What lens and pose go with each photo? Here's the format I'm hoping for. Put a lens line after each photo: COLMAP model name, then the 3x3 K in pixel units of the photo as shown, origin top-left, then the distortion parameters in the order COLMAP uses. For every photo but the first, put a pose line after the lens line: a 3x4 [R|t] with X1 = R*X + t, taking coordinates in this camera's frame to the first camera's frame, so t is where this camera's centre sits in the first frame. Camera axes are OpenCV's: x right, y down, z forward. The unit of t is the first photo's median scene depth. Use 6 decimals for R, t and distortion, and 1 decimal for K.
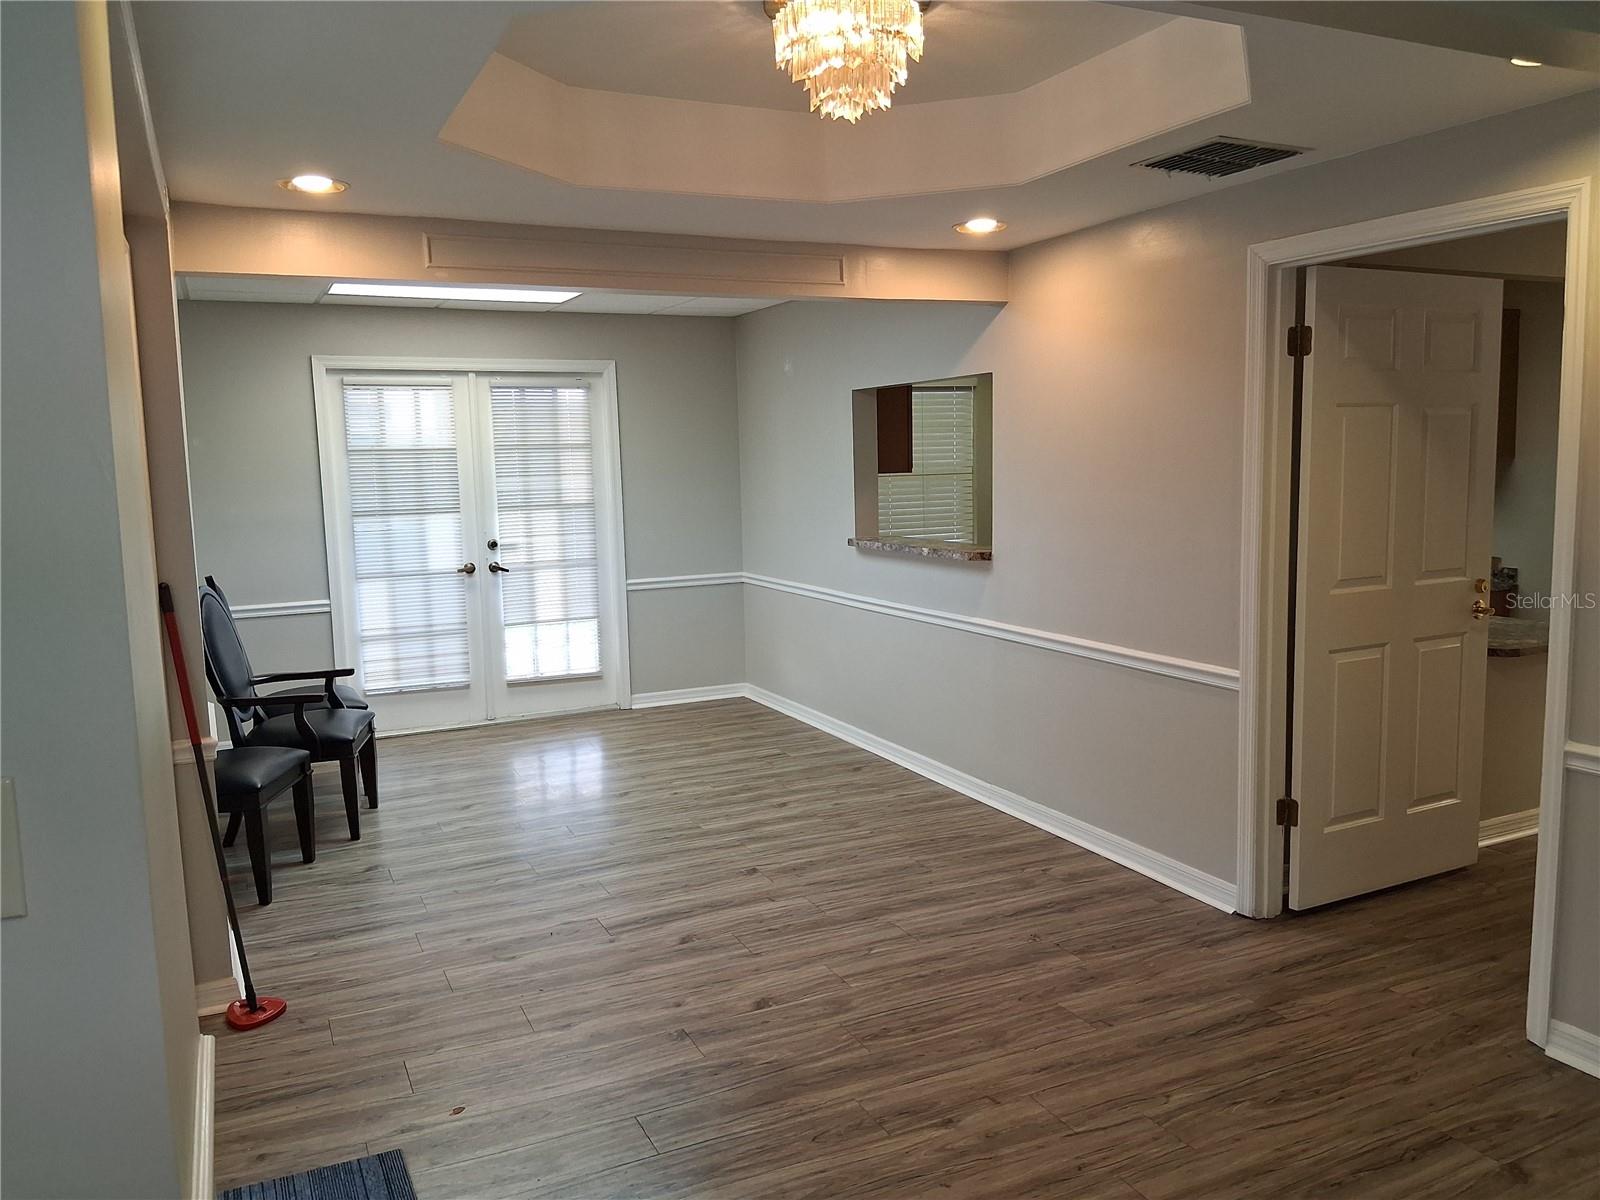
lens RADIAL K [[1209.1, 0, 793.5], [0, 1209.1, 600.6], [0, 0, 1]] dist [0.122842, -0.213088]
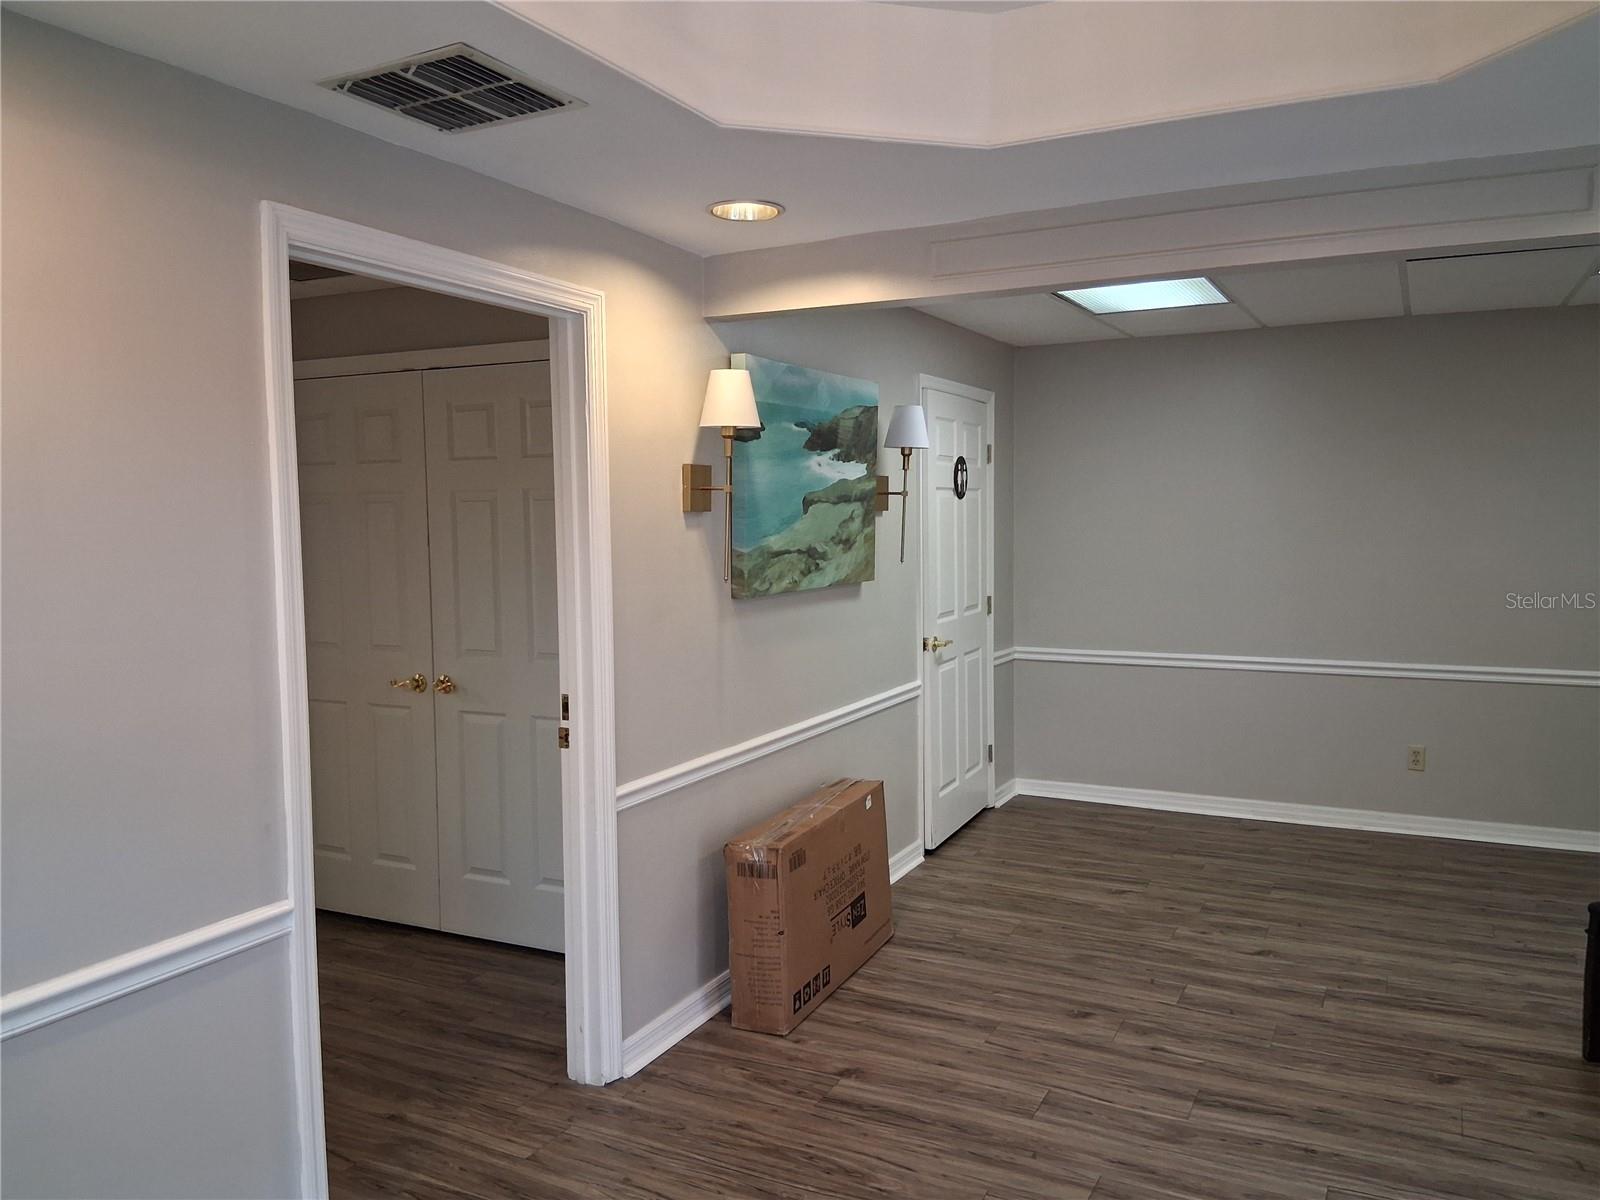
lens RADIAL K [[1209.1, 0, 793.5], [0, 1209.1, 600.6], [0, 0, 1]] dist [0.122842, -0.213088]
pose [[-0.615485, -0.018823, 0.787923, -0.156358], [0.126939, 0.984296, 0.122672, -0.077305], [-0.777859, 0.175521, -0.603430, 0.700075]]
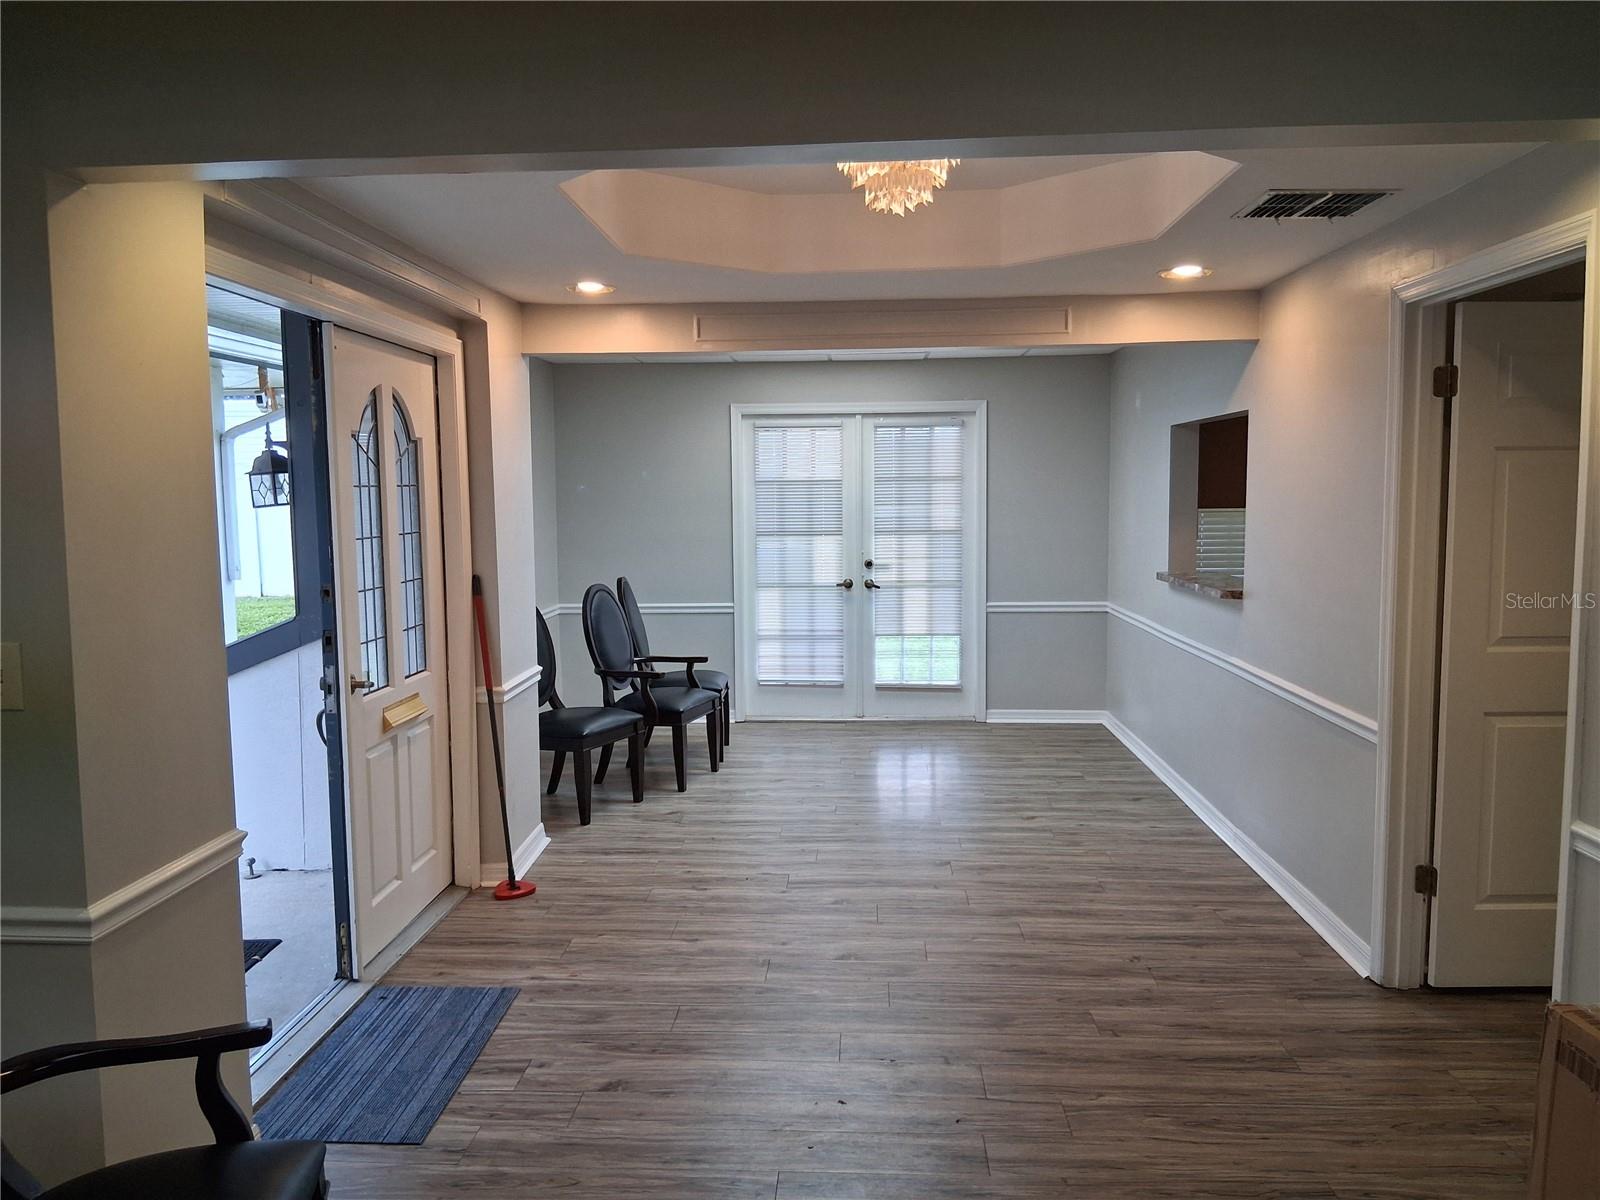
lens RADIAL K [[1212.4, 0, 796.2], [0, 1212.4, 601.4], [0, 0, 1]] dist [0.119505, -0.206640]
pose [[0.881581, 0.059496, -0.468267, 0.250616], [-0.069356, 0.997585, -0.003824, -0.001984], [0.466909, 0.035848, 0.883579, -0.040343]]
